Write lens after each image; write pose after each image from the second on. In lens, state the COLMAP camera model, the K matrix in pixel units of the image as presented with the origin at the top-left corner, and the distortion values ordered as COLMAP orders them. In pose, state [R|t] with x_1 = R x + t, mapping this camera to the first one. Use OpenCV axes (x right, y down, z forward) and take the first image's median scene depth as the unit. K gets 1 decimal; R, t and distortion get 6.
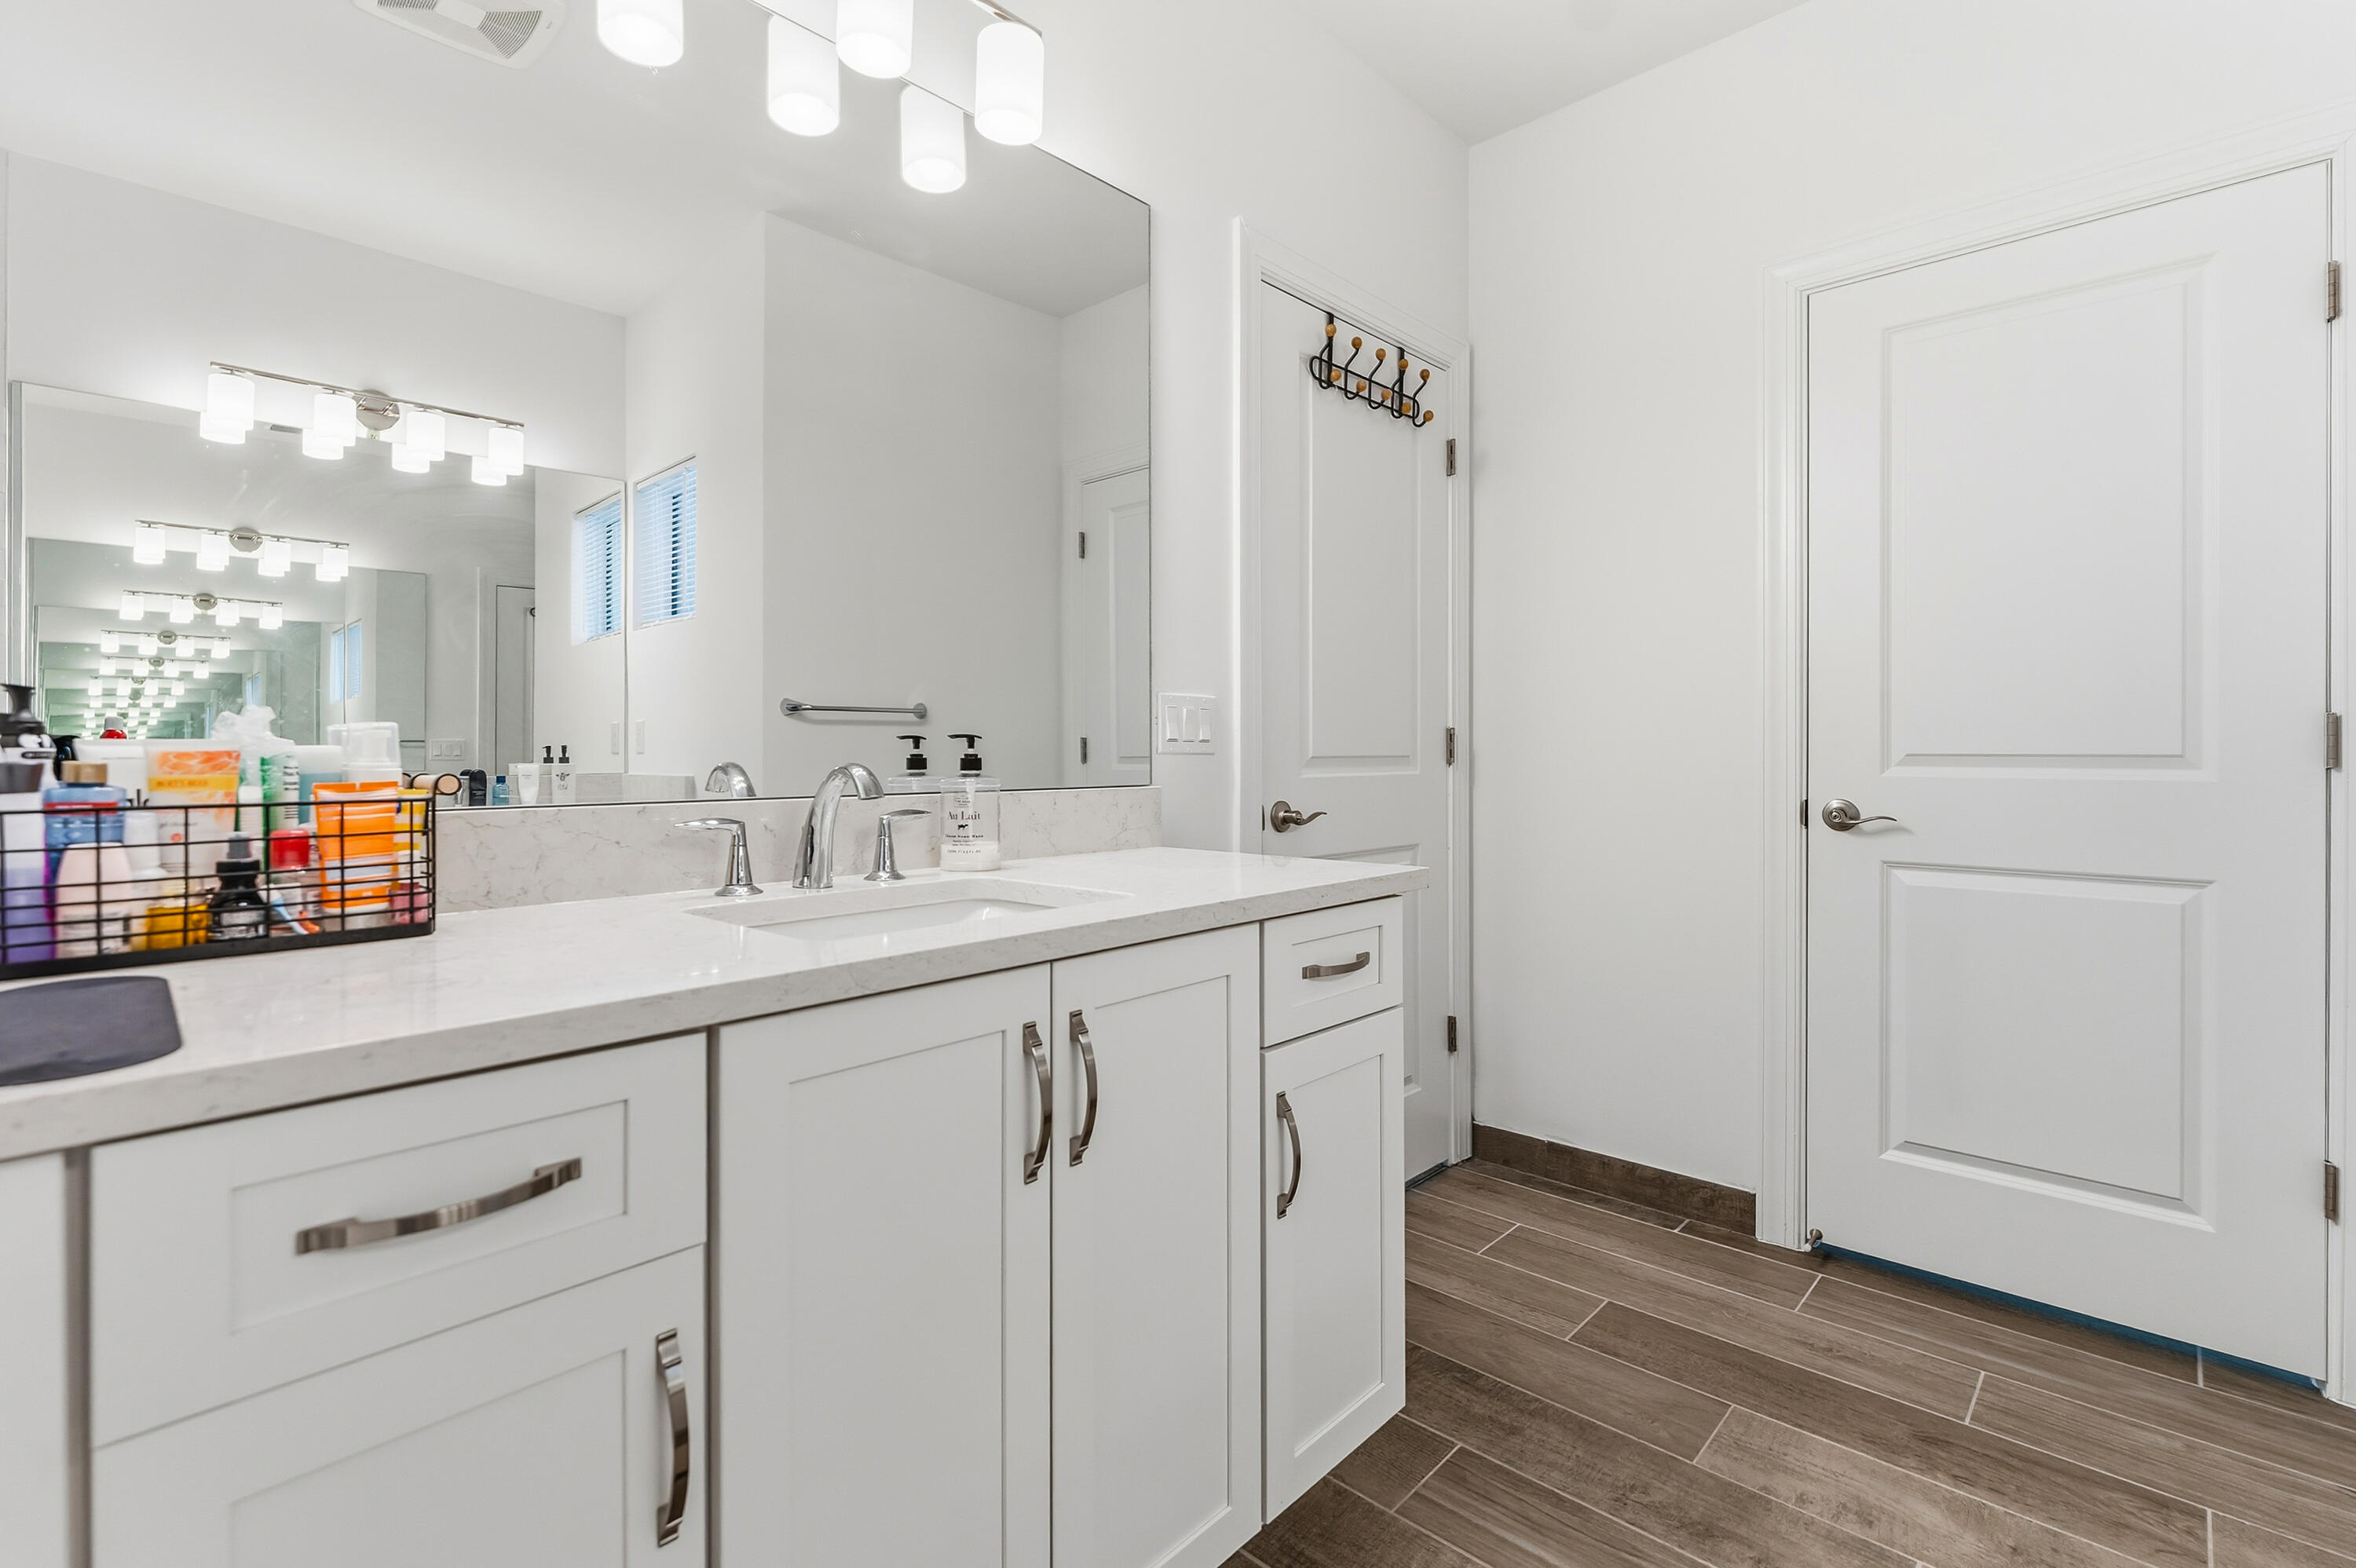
lens RADIAL K [[1081.9, 0, 1176.5], [0, 1081.9, 757.8], [0, 0, 1]] dist [0.000510, 0.000093]
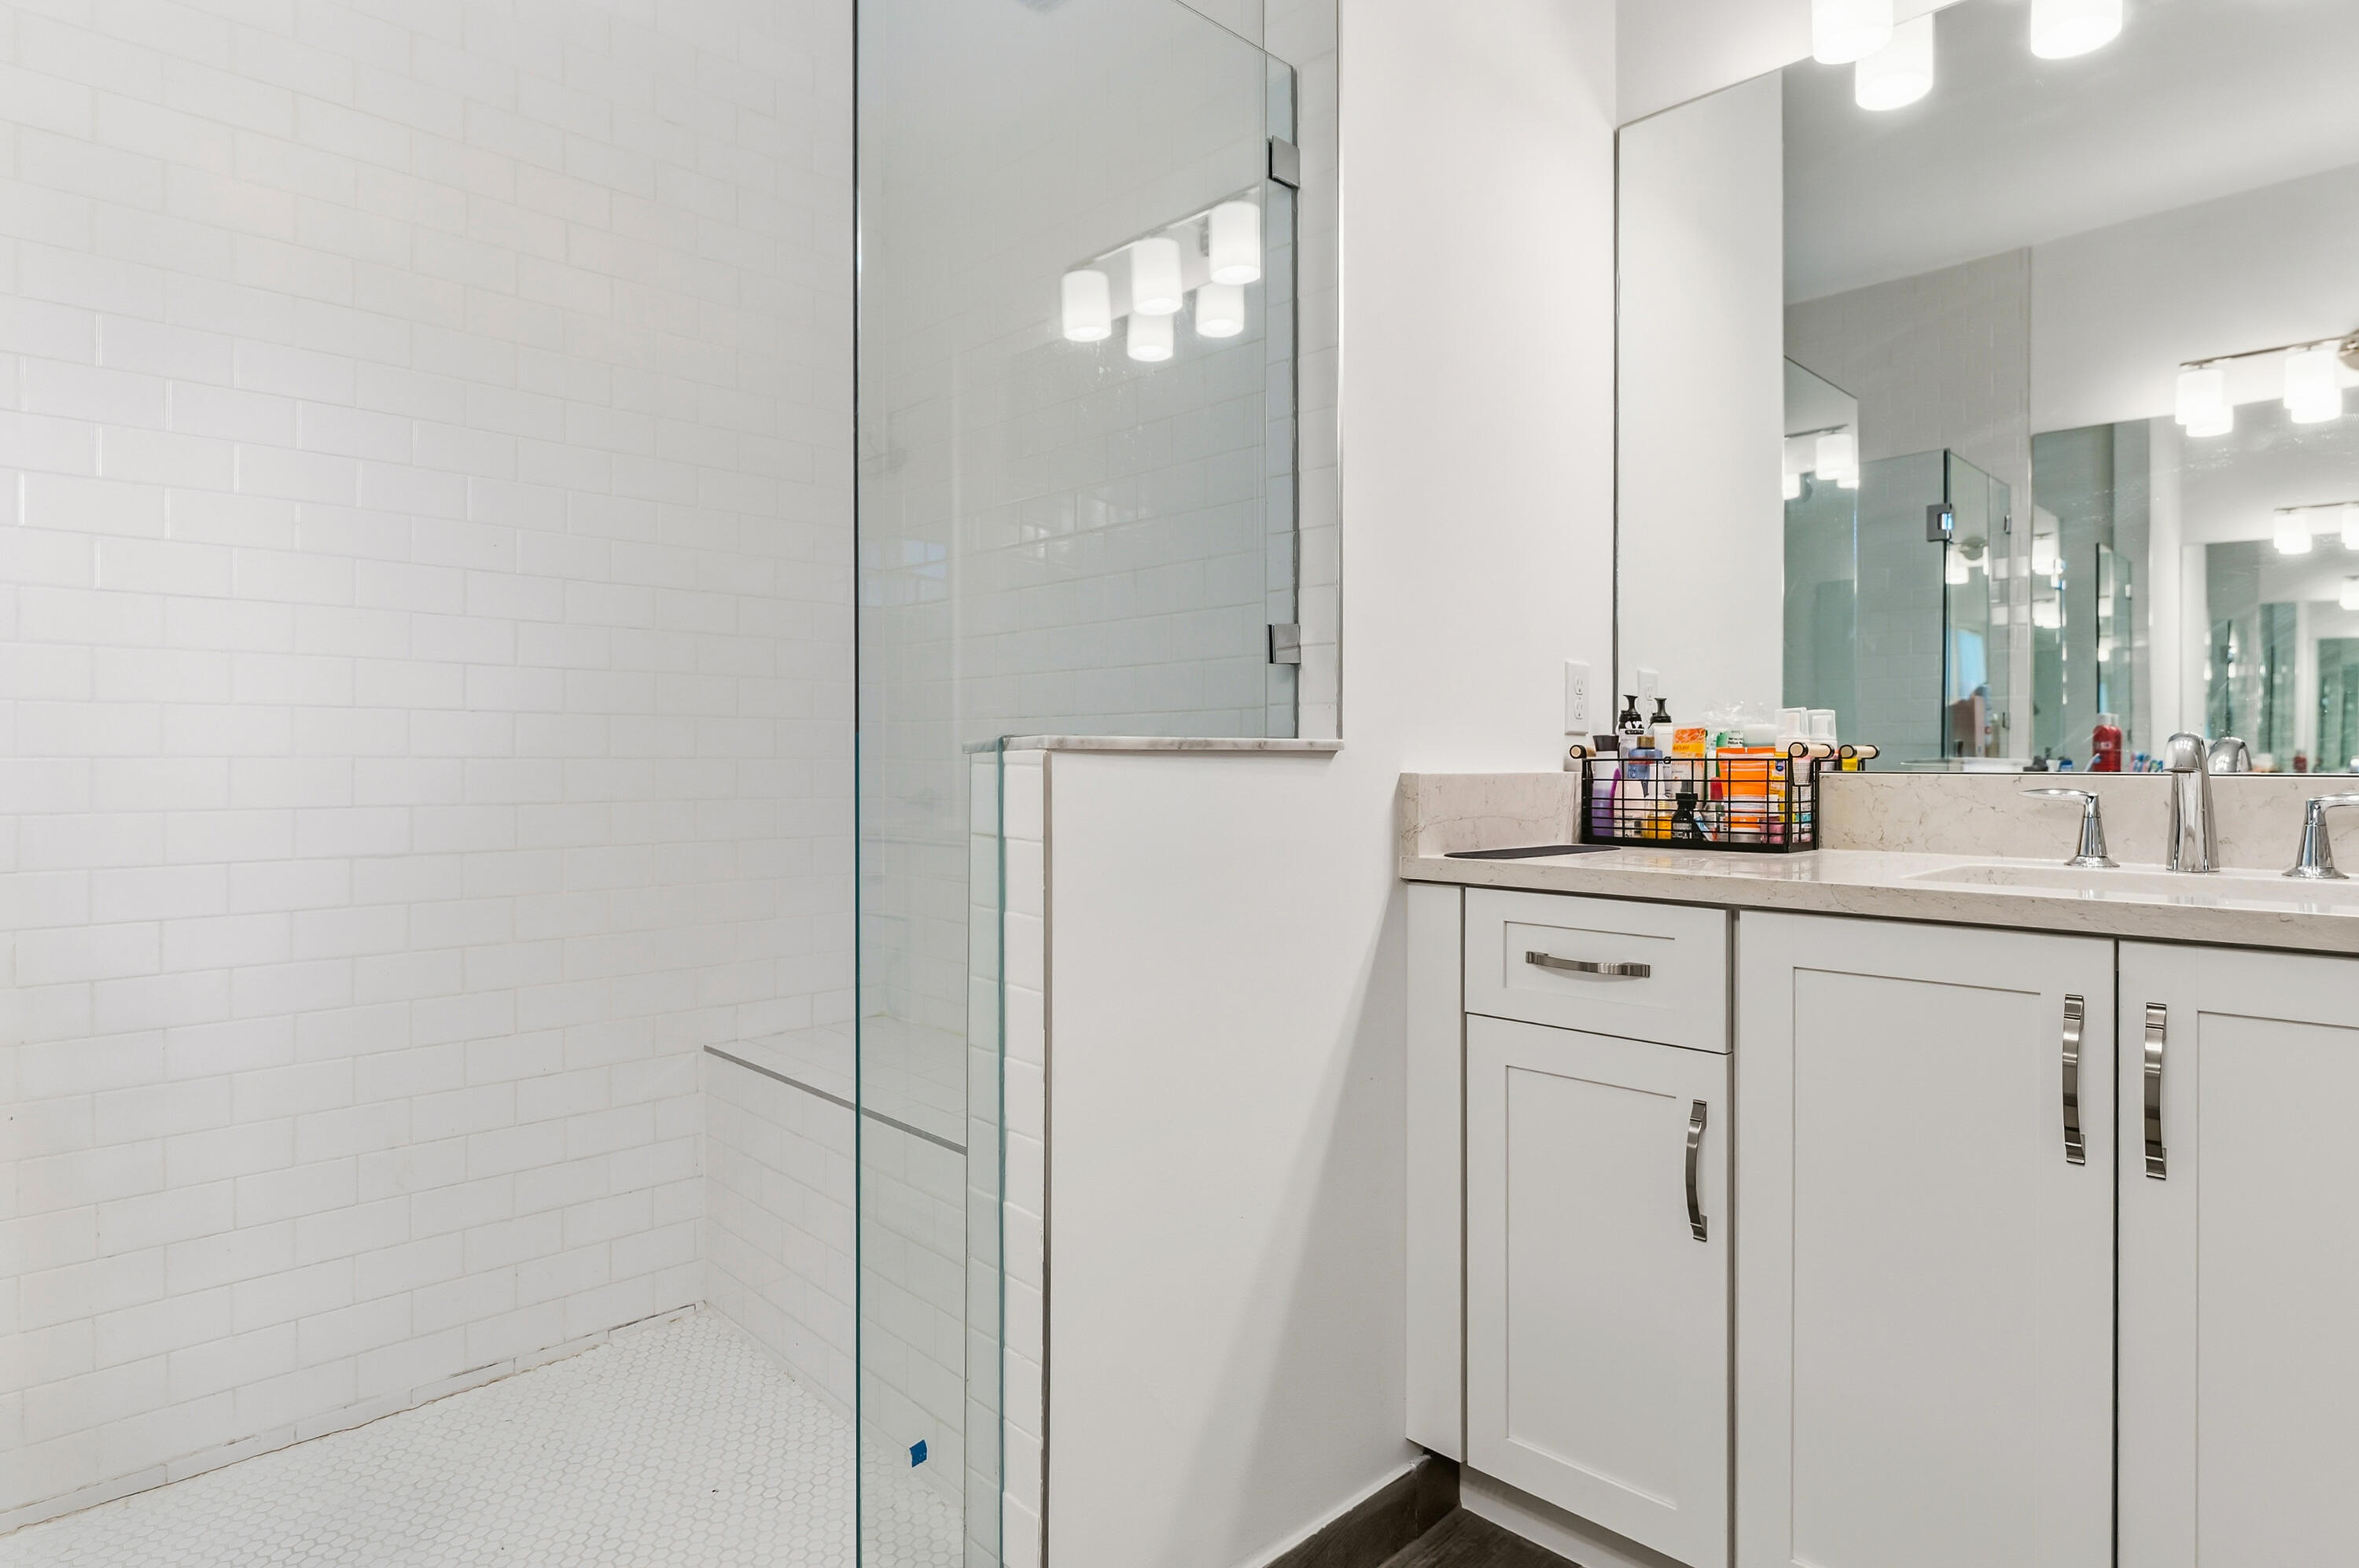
lens RADIAL K [[1300.8, 0, 1179.5], [0, 1300.8, 784.0], [0, 0, 1]] dist [-0.000166, -0.000236]
pose [[-0.022553, 0.020983, -0.999525, 1.115554], [-0.007865, 0.999745, 0.021165, 0.042733], [0.999715, 0.008339, -0.022382, 0.247964]]
